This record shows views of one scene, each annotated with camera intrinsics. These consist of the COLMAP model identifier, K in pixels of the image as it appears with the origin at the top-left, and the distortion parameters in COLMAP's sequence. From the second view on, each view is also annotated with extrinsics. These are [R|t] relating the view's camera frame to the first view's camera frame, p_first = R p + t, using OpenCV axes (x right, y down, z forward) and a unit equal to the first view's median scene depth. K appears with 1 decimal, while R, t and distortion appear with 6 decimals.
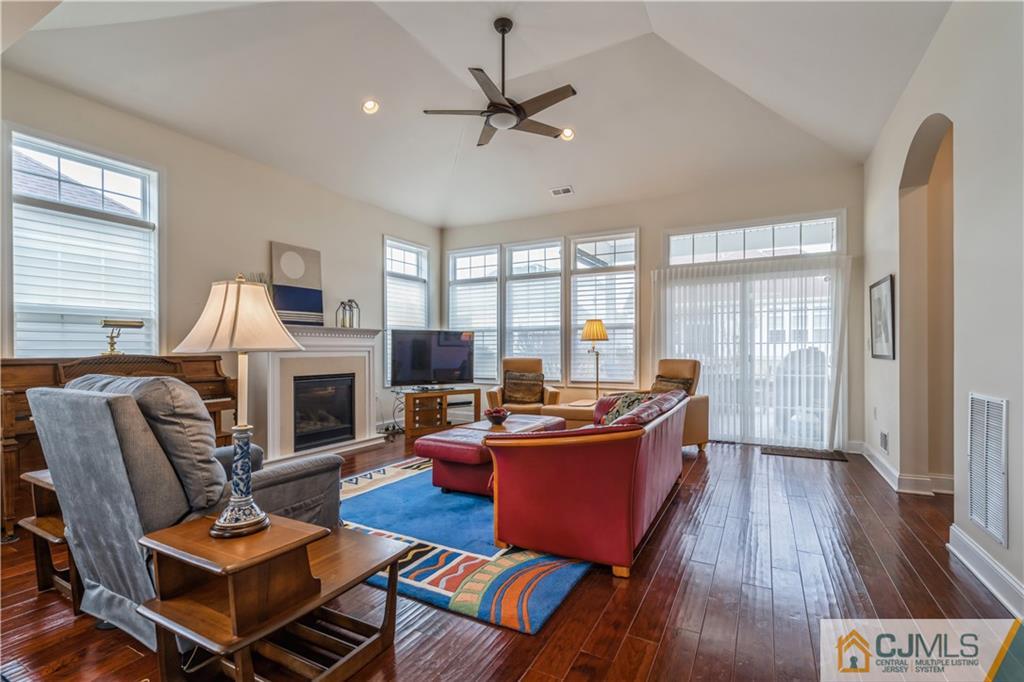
lens RADIAL K [[464.3, 0, 514.8], [0, 464.3, 352.0], [0, 0, 1]] dist [-0.009351, 0.003801]
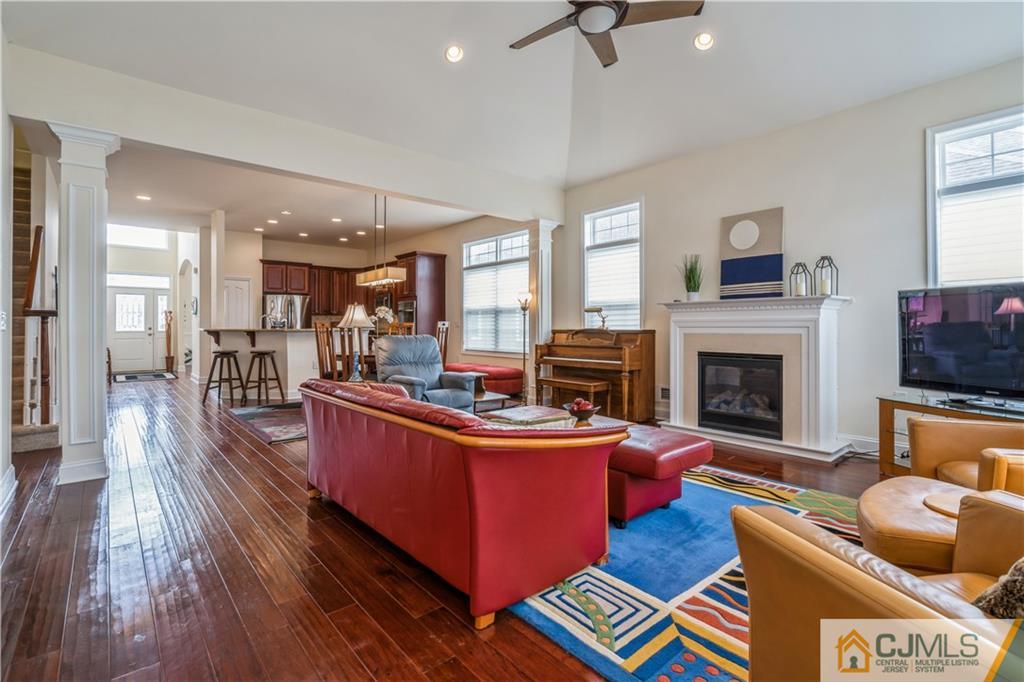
lens RADIAL K [[464.3, 0, 515.9], [0, 464.3, 330.5], [0, 0, 1]] dist [-0.009351, 0.003801]
pose [[-0.346856, 0.011127, -0.937852, 0.539660], [-0.002876, 0.999912, 0.012927, -0.004851], [0.937914, 0.007181, -0.346794, 0.859961]]
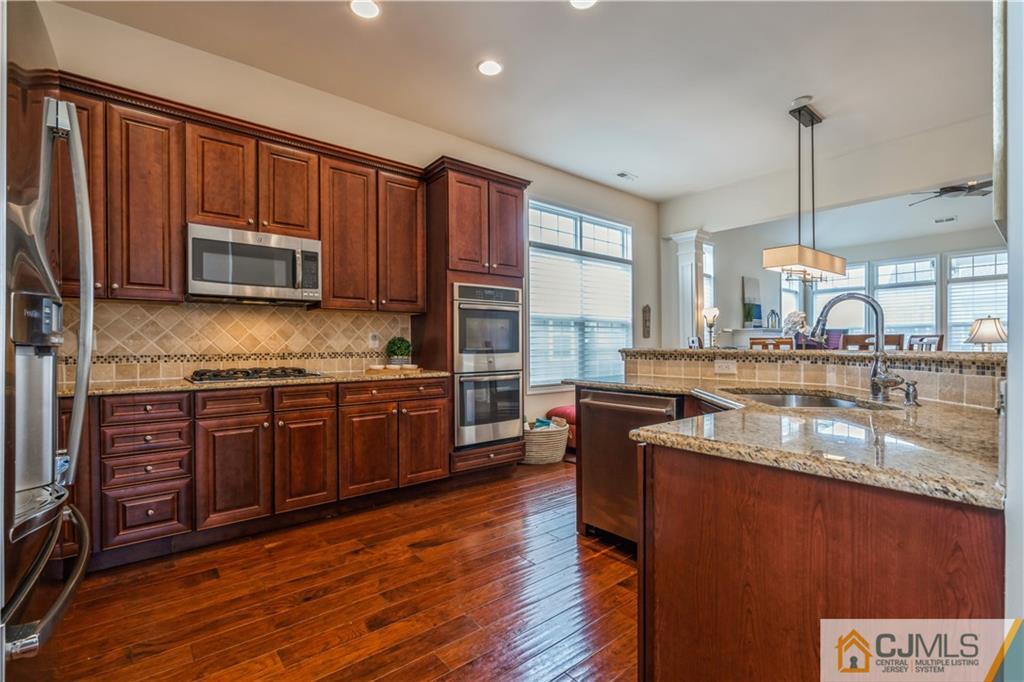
lens RADIAL K [[464.3, 0, 506.6], [0, 464.3, 346.7], [0, 0, 1]] dist [-0.009351, 0.003801]
pose [[0.925994, -0.001851, -0.377534, -0.630495], [0.002219, 0.999997, 0.000541, 0.003877], [0.377532, -0.001339, 0.925996, -0.758447]]
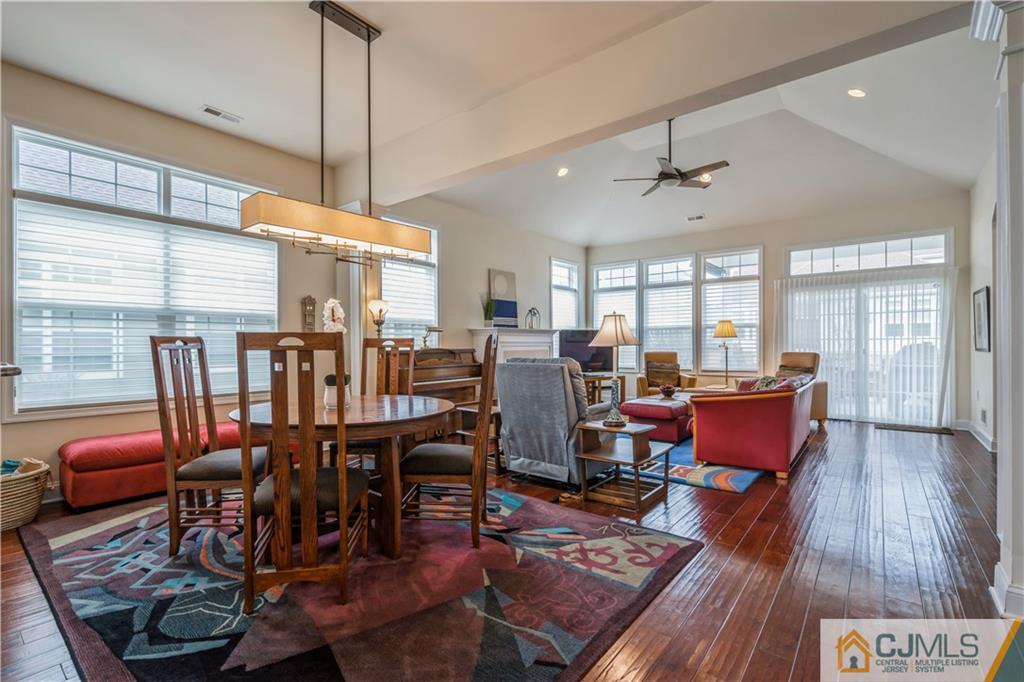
lens RADIAL K [[464.3, 0, 511.1], [0, 464.3, 347.1], [0, 0, 1]] dist [-0.009351, 0.003801]
pose [[0.984106, -0.000673, -0.177578, -0.191961], [0.000552, 1.000000, -0.000734, 0.002240], [0.177579, 0.000624, 0.984106, -0.364152]]
